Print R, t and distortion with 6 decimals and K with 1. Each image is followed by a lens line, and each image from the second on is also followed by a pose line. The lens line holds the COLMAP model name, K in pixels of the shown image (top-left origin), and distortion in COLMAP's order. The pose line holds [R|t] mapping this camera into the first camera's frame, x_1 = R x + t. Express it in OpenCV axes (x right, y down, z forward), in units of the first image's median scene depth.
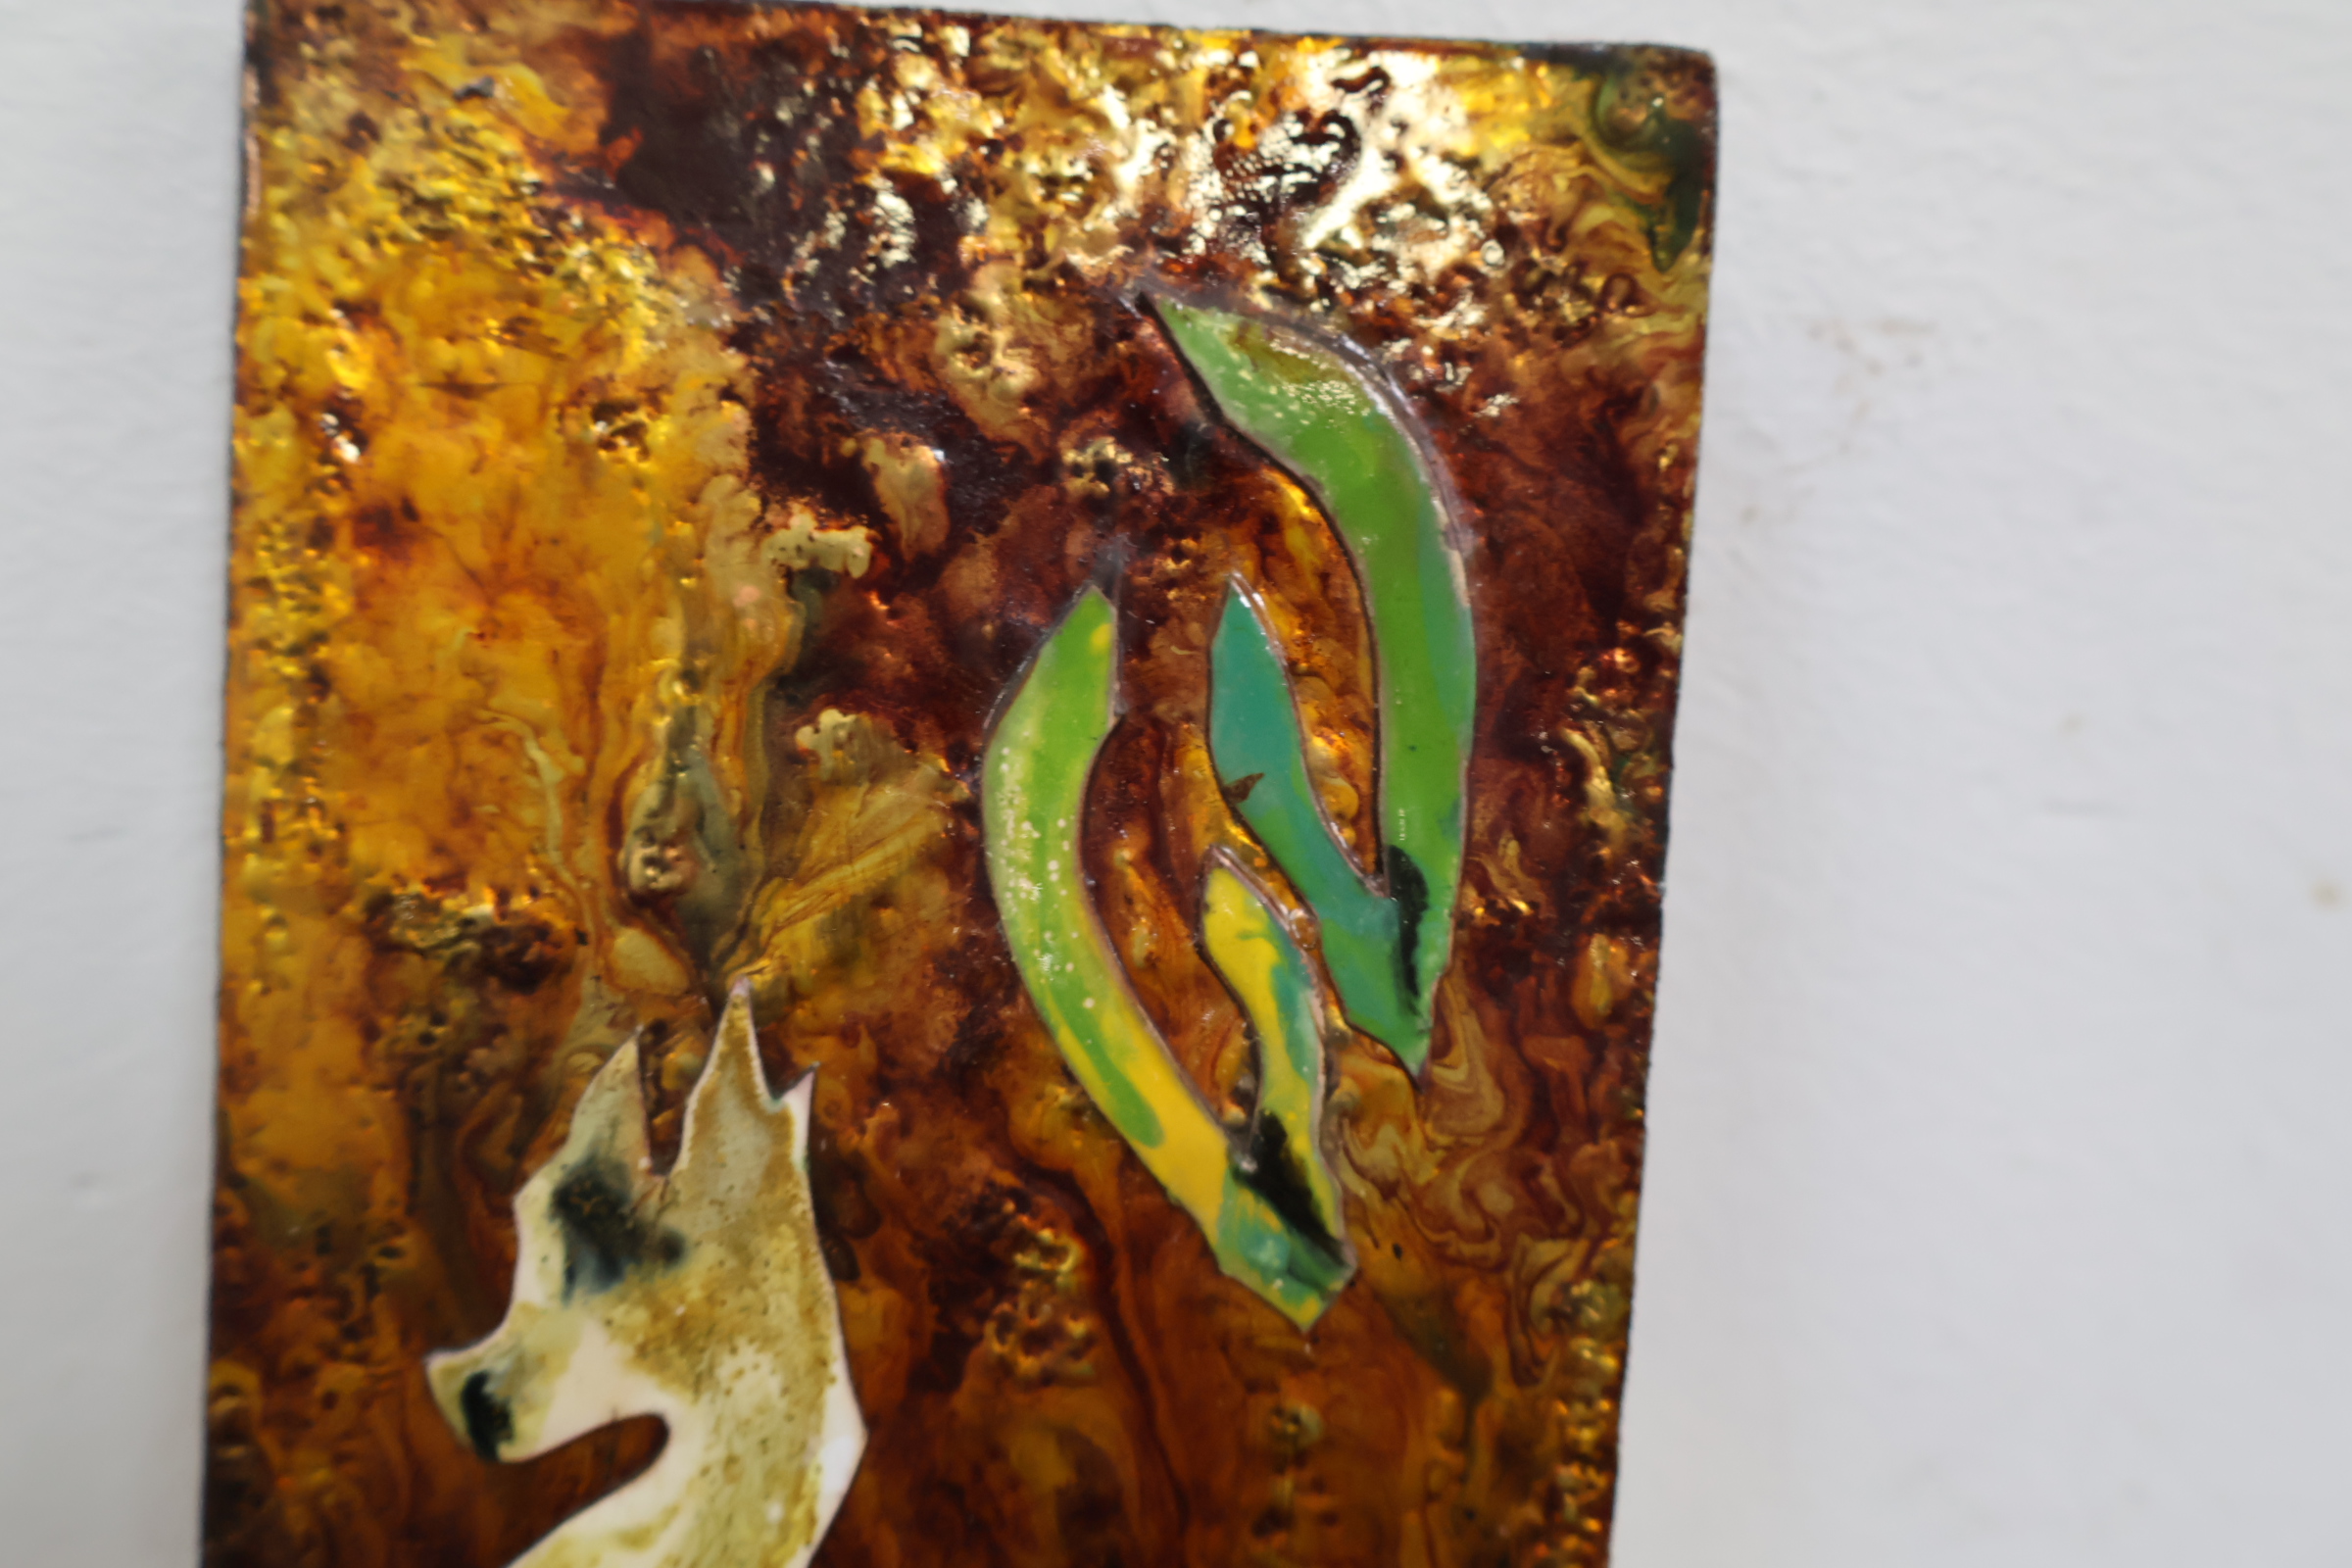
lens RADIAL K [[2108.8, 0, 1166.4], [0, 2108.8, 790.4], [0, 0, 1]] dist [0.000687, 0.000343]
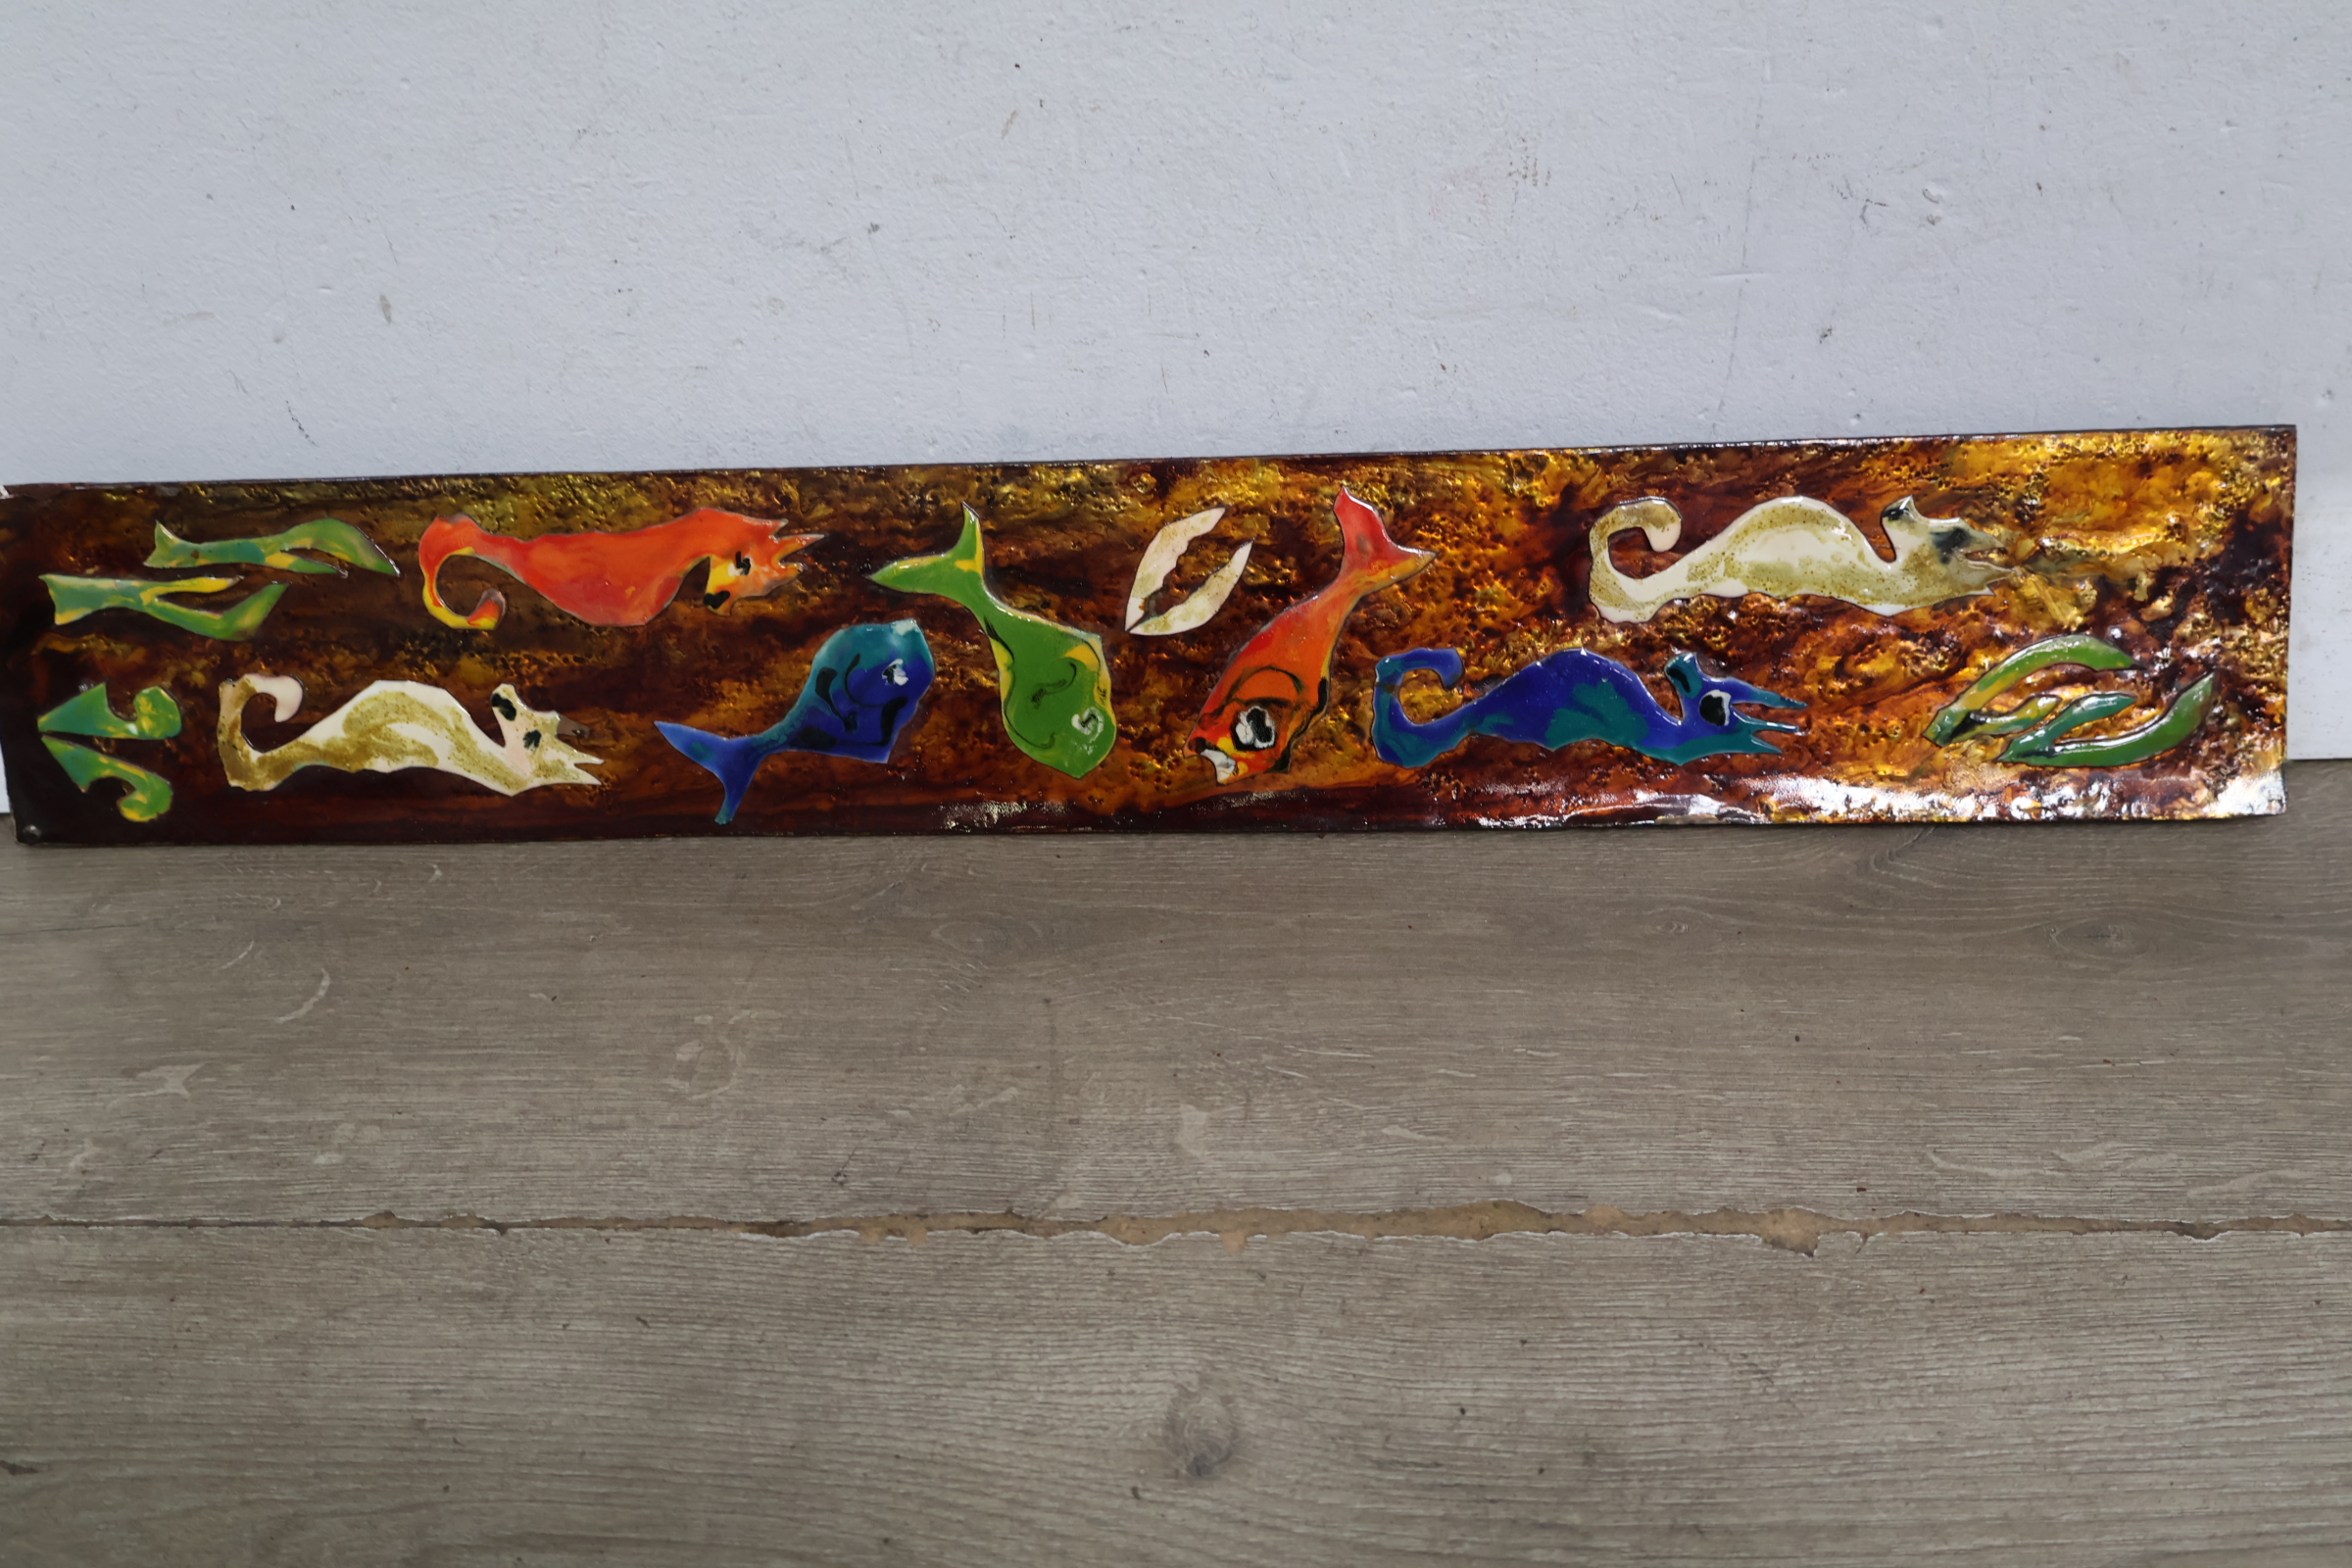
lens RADIAL K [[2108.8, 0, 1166.4], [0, 2108.8, 790.4], [0, 0, 1]] dist [0.000687, 0.000343]
pose [[0.081097, 0.992826, 0.087861, -0.268799], [-0.996700, 0.080472, 0.010634, 1.554409], [0.003488, -0.088433, 0.996076, -2.682646]]
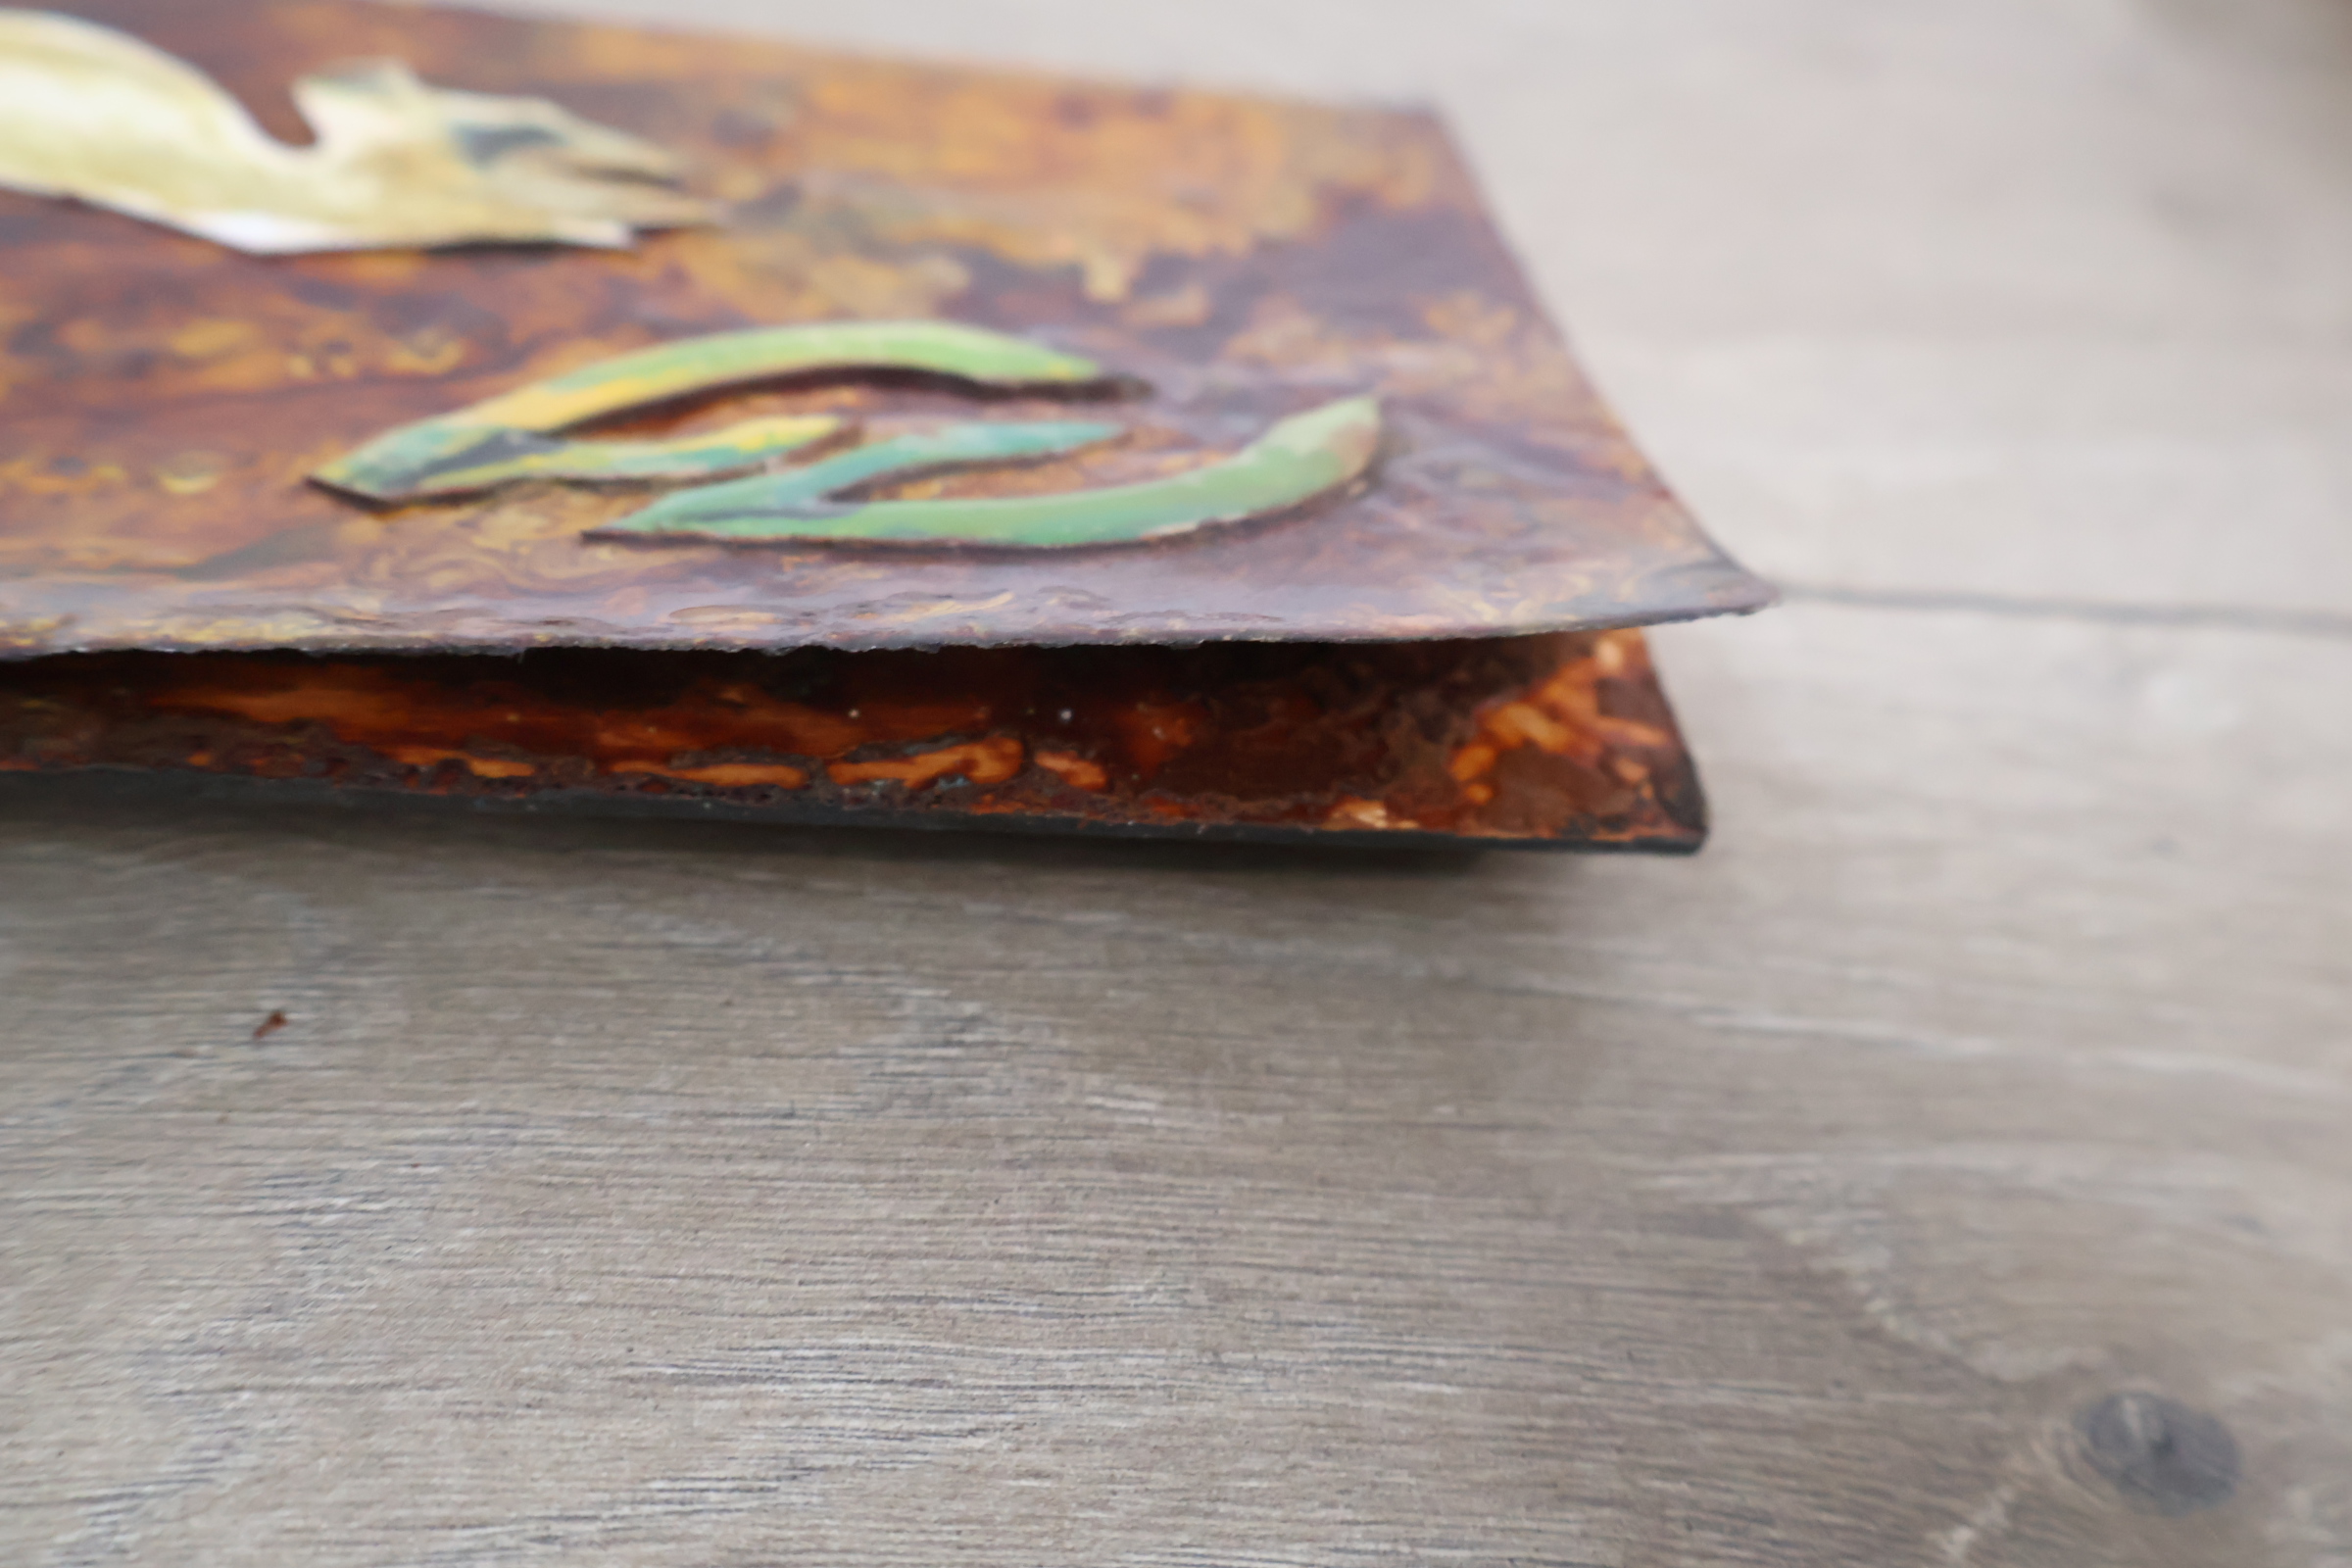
lens RADIAL K [[2108.8, 0, 1166.4], [0, 2108.8, 790.4], [0, 0, 1]] dist [0.000687, 0.000343]
pose [[0.168327, 0.601862, -0.780659, 0.912001], [-0.966729, -0.053959, -0.250048, 0.126961], [-0.192618, 0.796775, 0.572754, 0.545817]]
